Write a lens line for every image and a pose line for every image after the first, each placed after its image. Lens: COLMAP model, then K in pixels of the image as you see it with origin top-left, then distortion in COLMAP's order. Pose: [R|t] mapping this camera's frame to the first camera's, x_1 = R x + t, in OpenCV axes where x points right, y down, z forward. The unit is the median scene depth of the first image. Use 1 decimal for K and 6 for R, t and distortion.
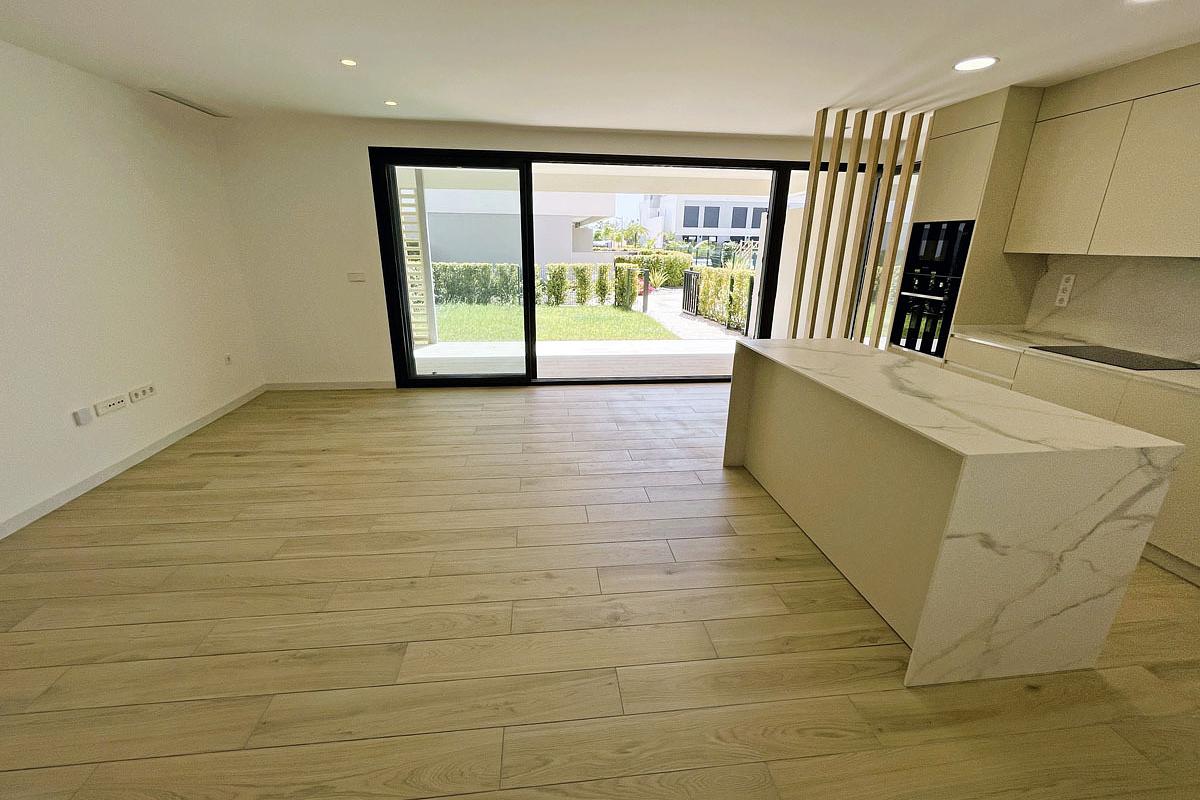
lens RADIAL K [[488.7, 0, 596.7], [0, 488.7, 397.7], [0, 0, 1]] dist [-0.001350, 0.000912]
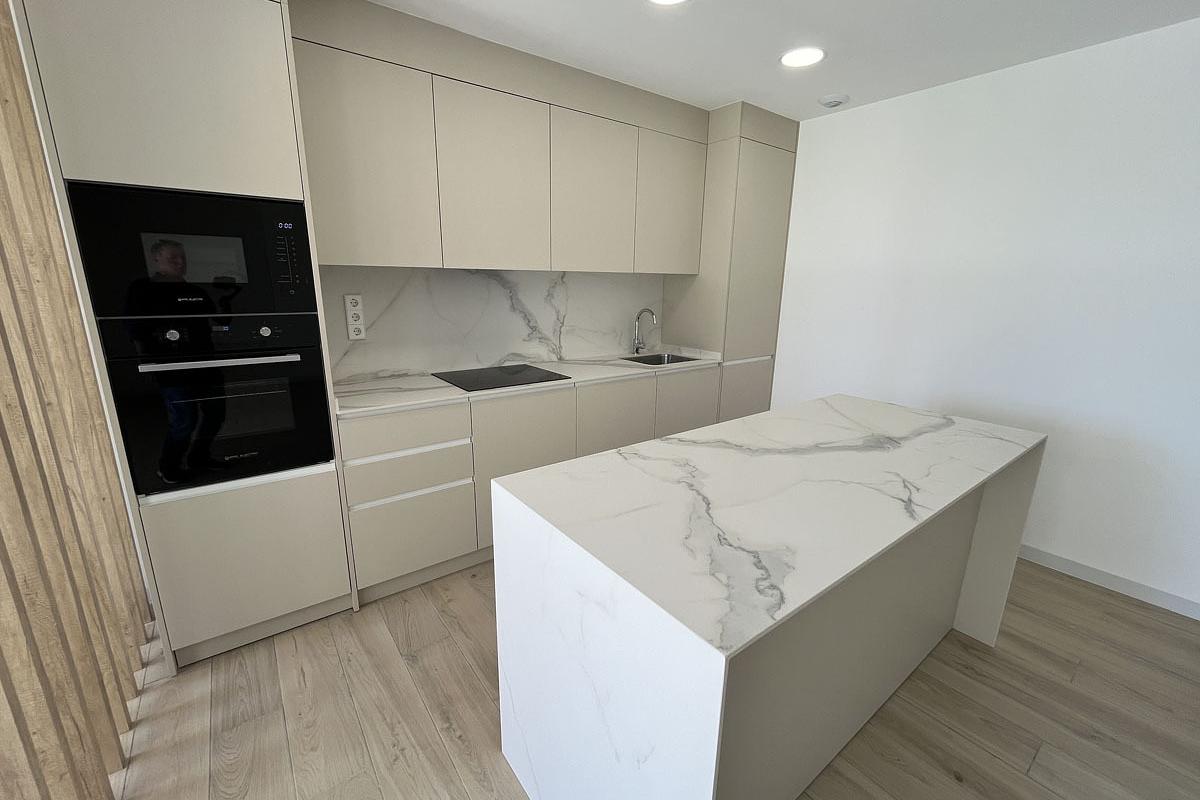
lens RADIAL K [[488.7, 0, 602.3], [0, 488.7, 399.2], [0, 0, 1]] dist [-0.001350, 0.000912]
pose [[-0.504868, -0.226420, 0.832972, 0.145133], [0.240766, 0.889751, 0.387782, -0.304430], [-0.828939, 0.396330, -0.394692, 1.032513]]
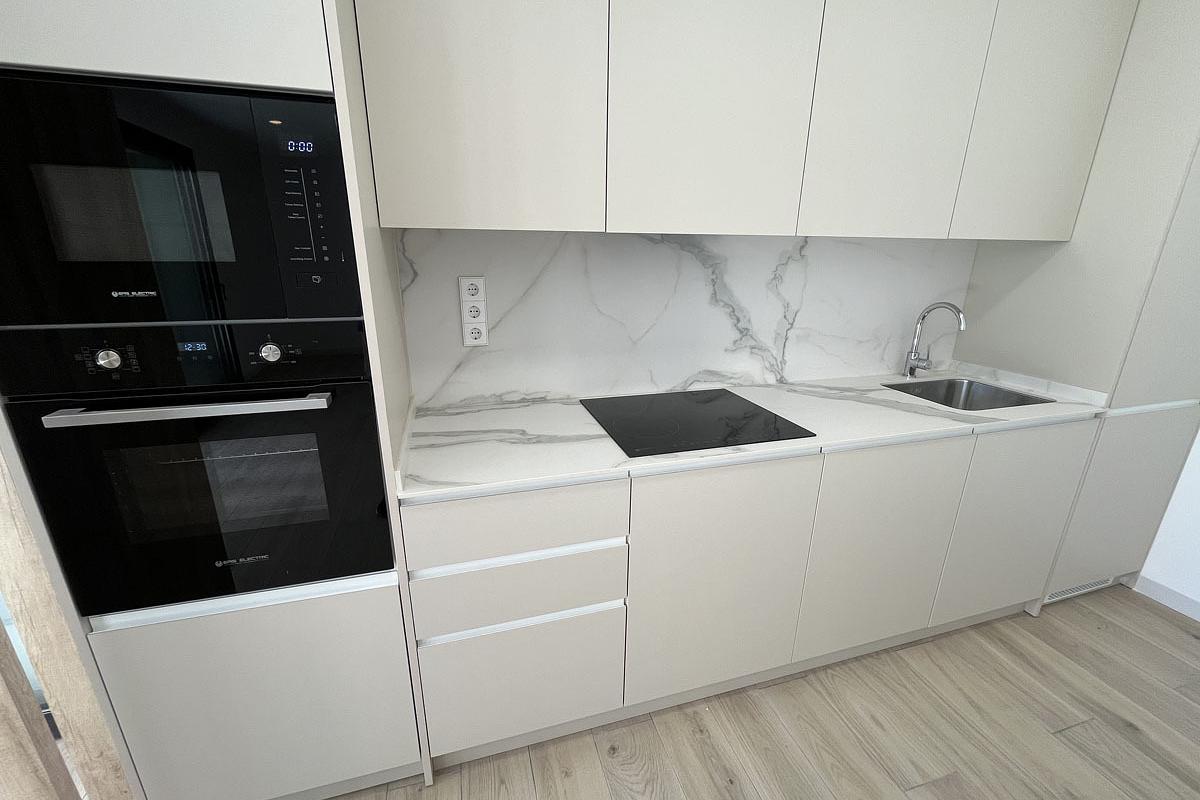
lens RADIAL K [[488.7, 0, 600.4], [0, 488.7, 402.7], [0, 0, 1]] dist [-0.001350, 0.000912]
pose [[-0.166062, -0.311472, 0.935633, 0.471210], [0.288434, 0.891971, 0.348130, -0.270849], [-0.942990, 0.327679, -0.058284, 0.943261]]
